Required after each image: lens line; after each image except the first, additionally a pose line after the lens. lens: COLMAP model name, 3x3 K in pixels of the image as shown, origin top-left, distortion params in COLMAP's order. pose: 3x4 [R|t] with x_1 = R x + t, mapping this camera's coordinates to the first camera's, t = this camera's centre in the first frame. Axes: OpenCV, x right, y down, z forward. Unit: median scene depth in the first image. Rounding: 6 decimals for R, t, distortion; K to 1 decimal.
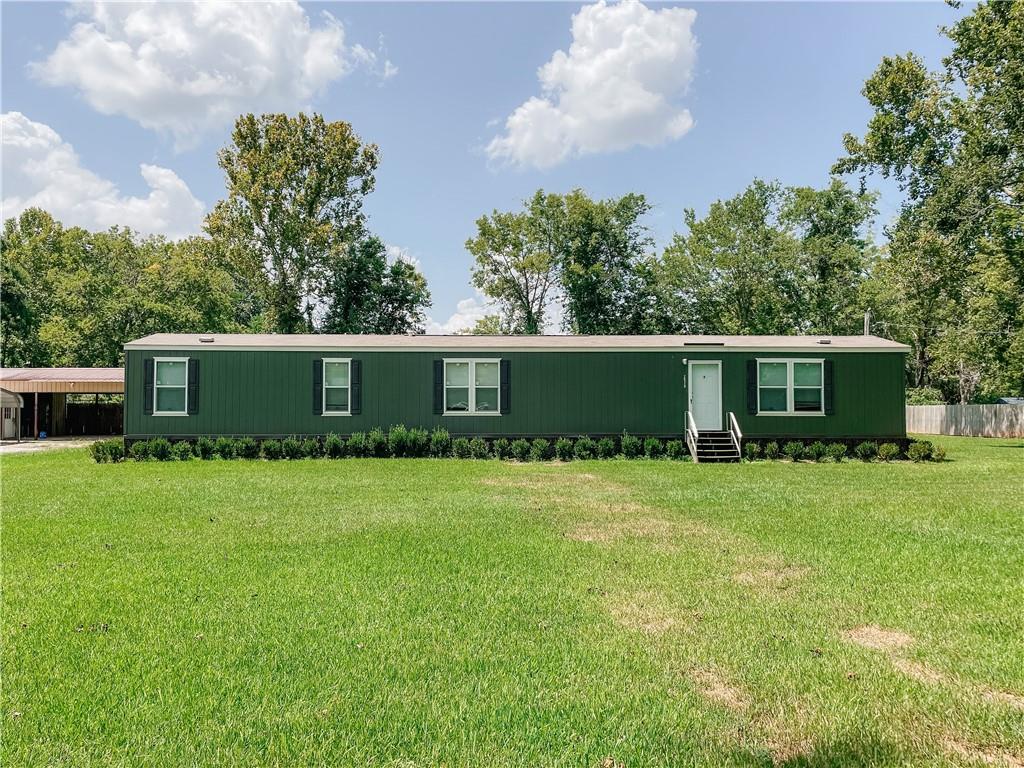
lens RADIAL K [[772.1, 0, 505.9], [0, 772.1, 367.4], [0, 0, 1]] dist [0.069470, -0.074187]
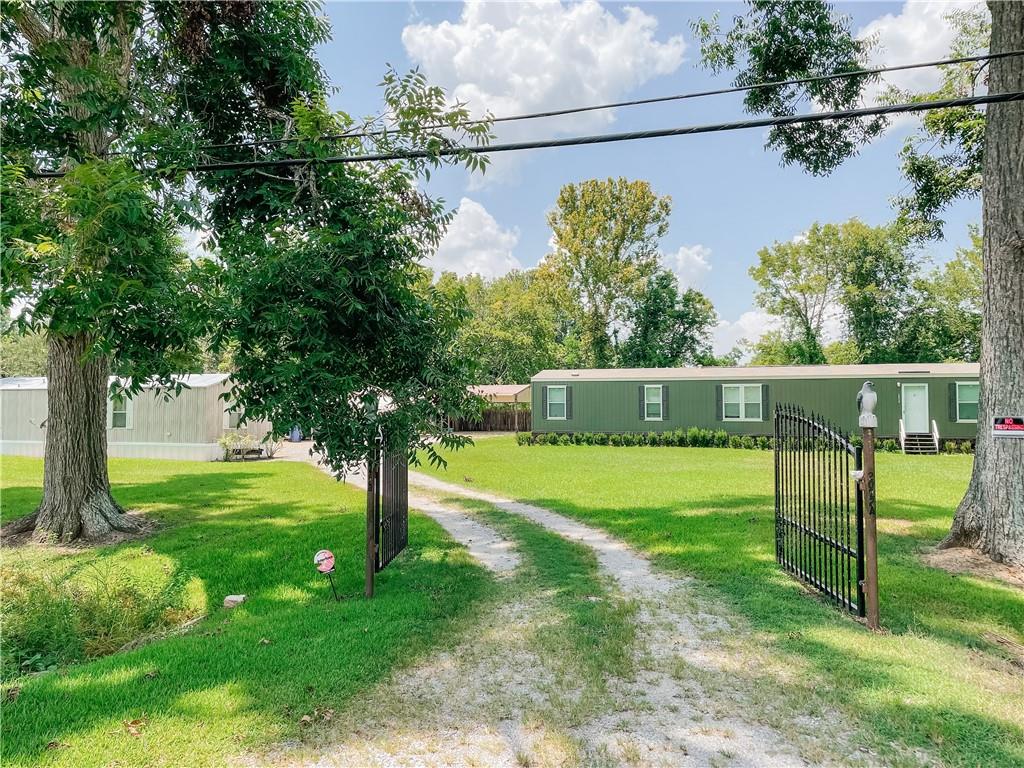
lens RADIAL K [[772.1, 0, 502.3], [0, 772.1, 391.4], [0, 0, 1]] dist [0.069470, -0.074187]
pose [[0.931561, -0.007418, -0.363509, 0.028107], [0.018061, 0.999502, 0.025889, -0.017356], [0.363136, -0.030683, 0.931231, -0.233124]]
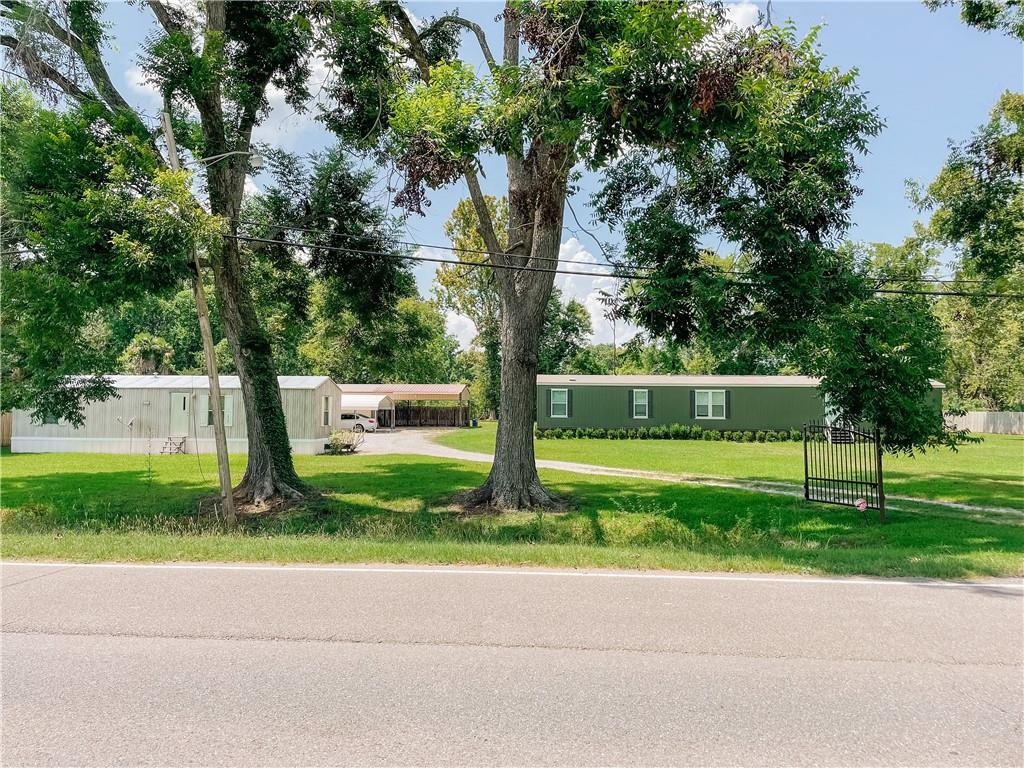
lens RADIAL K [[772.1, 0, 507.4], [0, 772.1, 379.4], [0, 0, 1]] dist [0.069470, -0.074187]
pose [[0.997243, 0.005643, -0.073987, -0.157869], [-0.004062, 0.999760, 0.021508, -0.030064], [0.074091, -0.021148, 0.997027, -0.381910]]
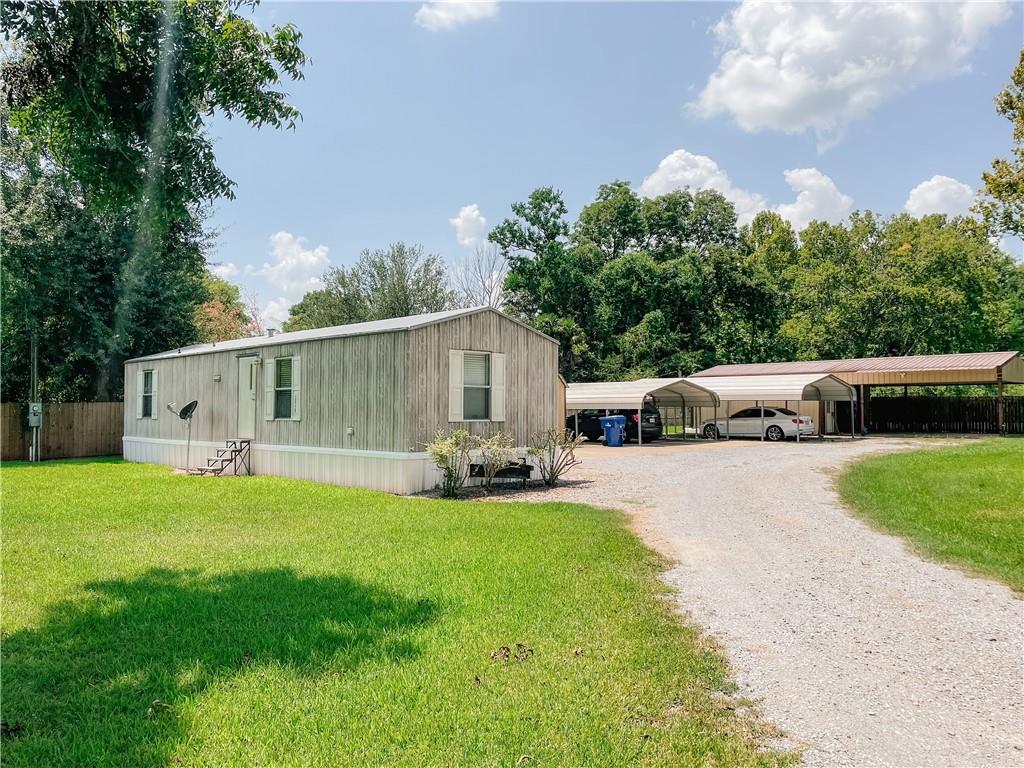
lens RADIAL K [[772.1, 0, 508.2], [0, 772.1, 390.0], [0, 0, 1]] dist [0.069470, -0.074187]
pose [[0.707894, -0.017726, -0.706097, -0.156701], [0.038912, 0.999146, 0.013928, 0.006122], [0.705246, -0.037336, 0.707978, 0.033677]]
